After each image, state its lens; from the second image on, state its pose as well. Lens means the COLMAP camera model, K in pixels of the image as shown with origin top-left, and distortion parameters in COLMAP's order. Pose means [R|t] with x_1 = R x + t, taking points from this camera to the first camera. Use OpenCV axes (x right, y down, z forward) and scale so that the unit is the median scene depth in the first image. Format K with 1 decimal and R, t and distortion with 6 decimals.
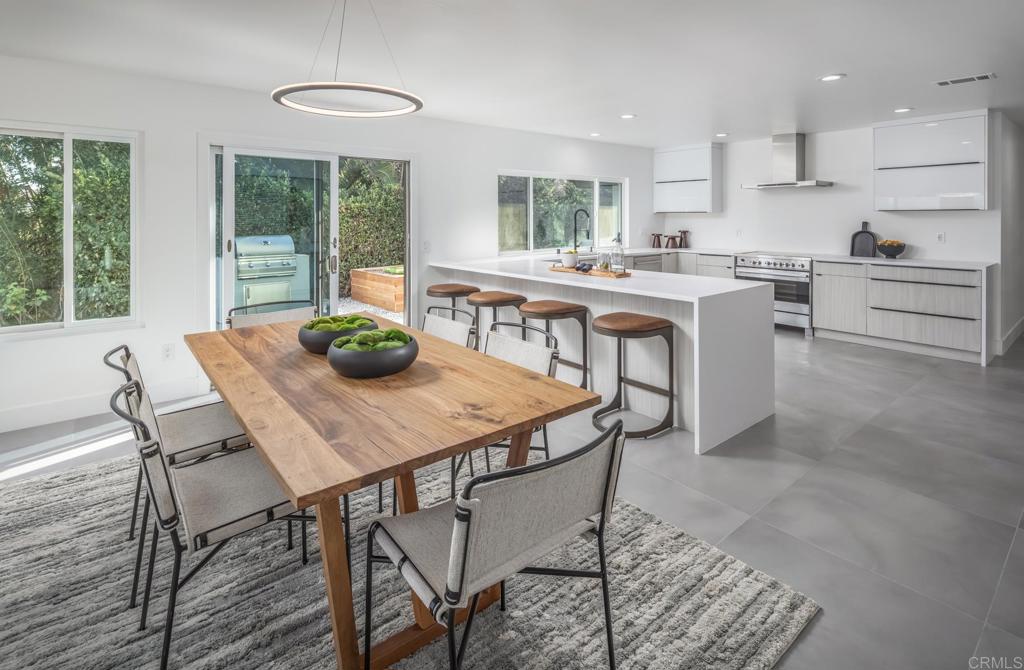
lens RADIAL K [[507.3, 0, 515.1], [0, 507.3, 219.0], [0, 0, 1]] dist [-0.002321, -0.000922]
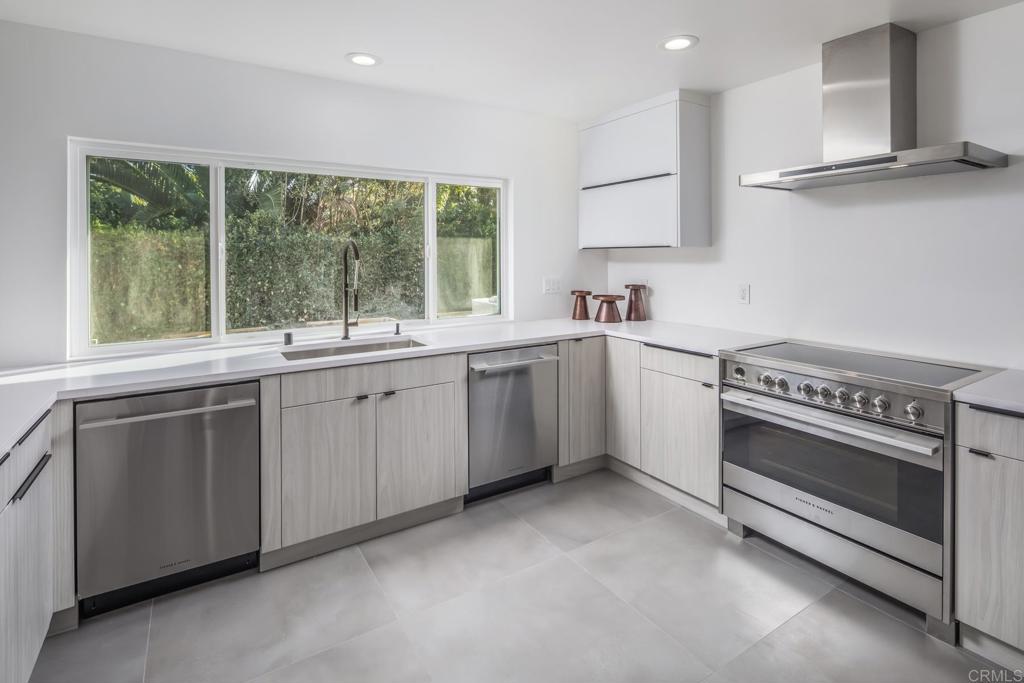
lens RADIAL K [[501.0, 0, 509.8], [0, 501.0, 254.0], [0, 0, 1]] dist [-0.001249, -0.000625]
pose [[0.992472, -0.001609, -0.122457, 0.336359], [0.000750, 0.999975, -0.007062, -0.004864], [0.122466, 0.006917, 0.992449, 0.627854]]
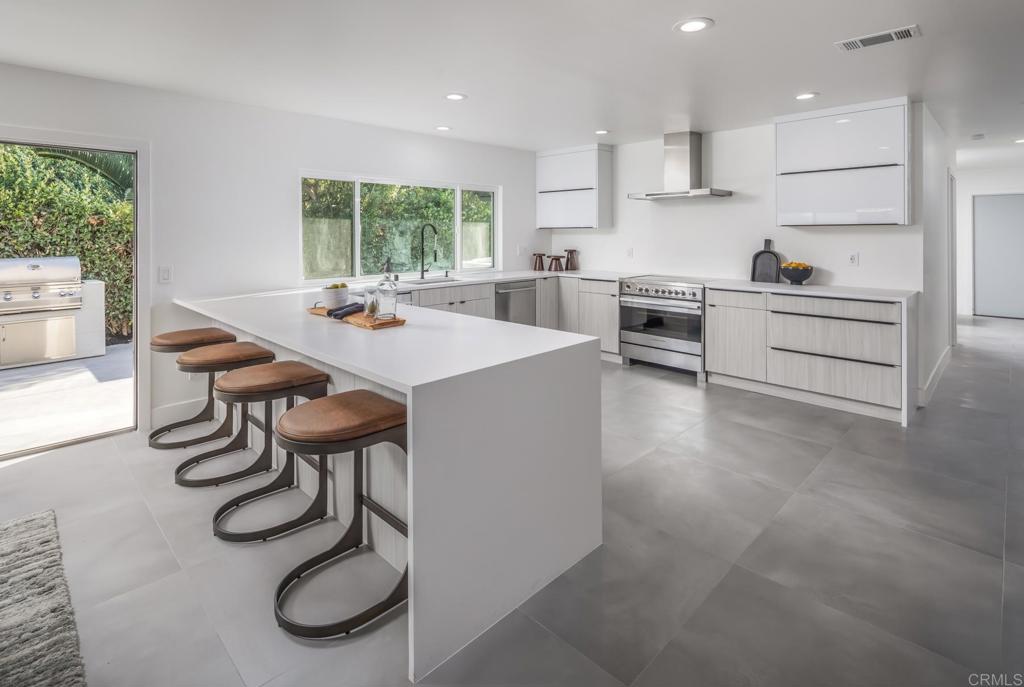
lens RADIAL K [[508.8, 0, 512.4], [0, 508.8, 232.4], [0, 0, 1]] dist [0.002628, 0.000052]
pose [[0.995228, -0.000174, 0.097580, 0.191515], [0.000683, 0.999986, -0.005181, -0.001813], [-0.097578, 0.005222, 0.995214, 0.212618]]
